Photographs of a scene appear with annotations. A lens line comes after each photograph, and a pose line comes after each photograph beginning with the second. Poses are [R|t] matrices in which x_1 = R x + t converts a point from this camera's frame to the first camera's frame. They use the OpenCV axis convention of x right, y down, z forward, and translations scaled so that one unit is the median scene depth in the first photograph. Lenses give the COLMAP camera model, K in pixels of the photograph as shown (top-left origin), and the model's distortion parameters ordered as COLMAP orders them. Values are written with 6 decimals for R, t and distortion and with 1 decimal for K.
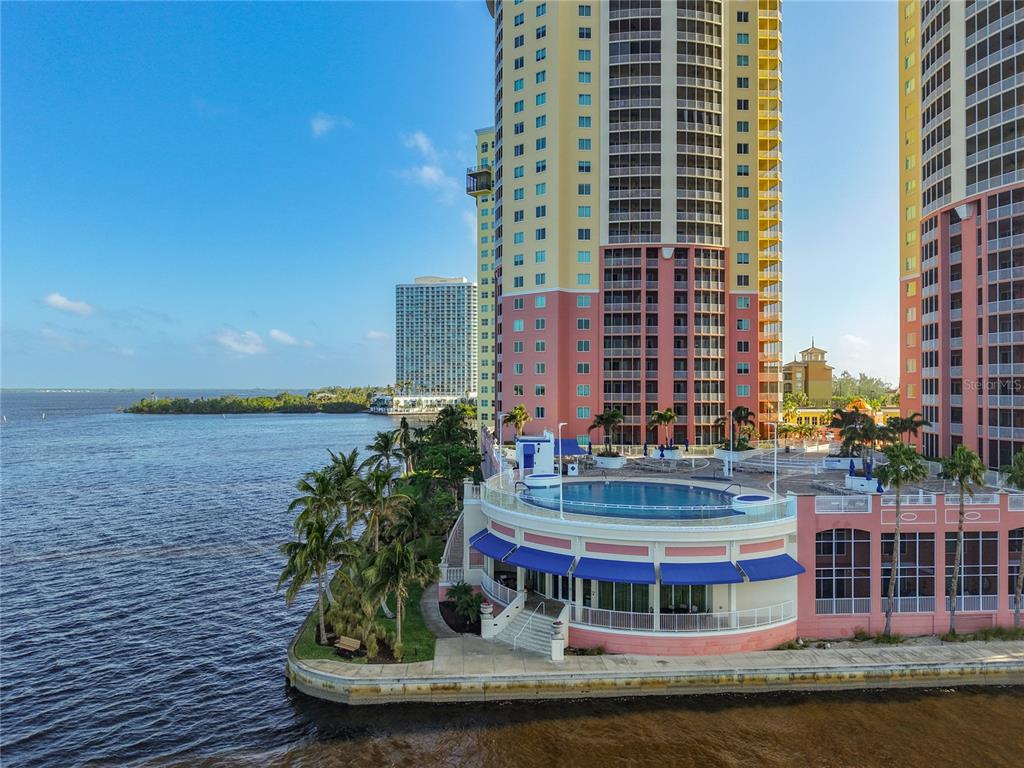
lens RADIAL K [[714.3, 0, 492.3], [0, 714.3, 387.1], [0, 0, 1]] dist [-0.000613, -0.004815]
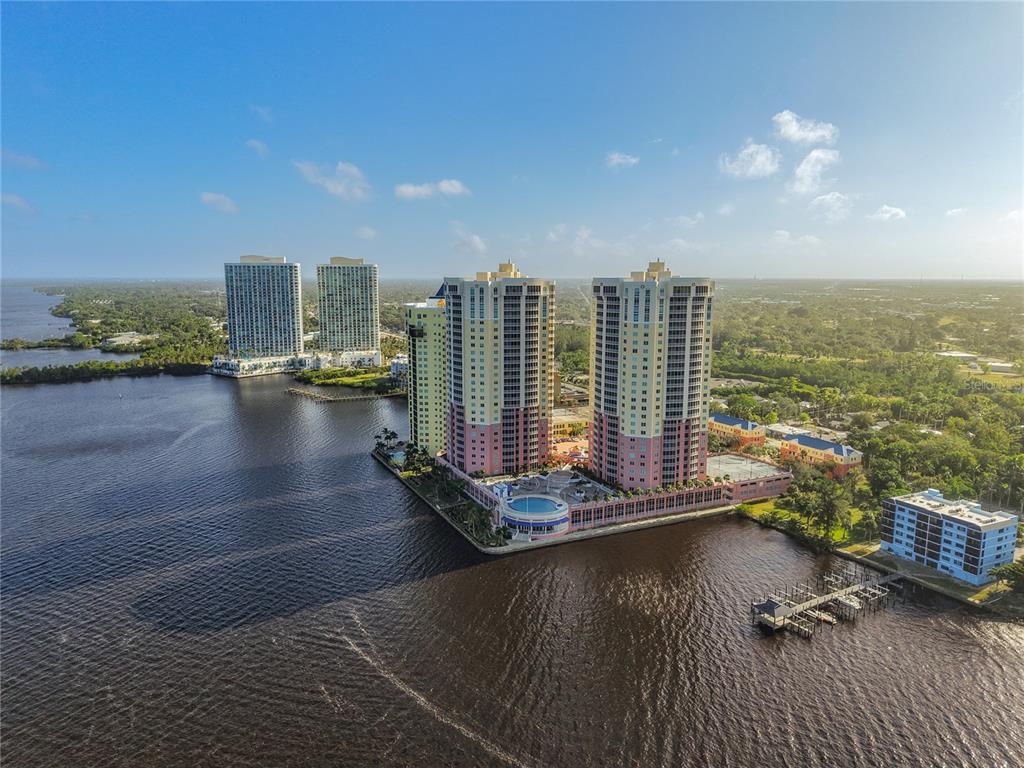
lens RADIAL K [[546.7, 0, 510.9], [0, 546.7, 399.7], [0, 0, 1]] dist [0.001825, -0.001761]
pose [[0.934414, -0.043988, 0.353463, -0.624258], [0.003944, 0.993562, 0.113222, -0.496119], [-0.356168, -0.104402, 0.928571, -1.150913]]
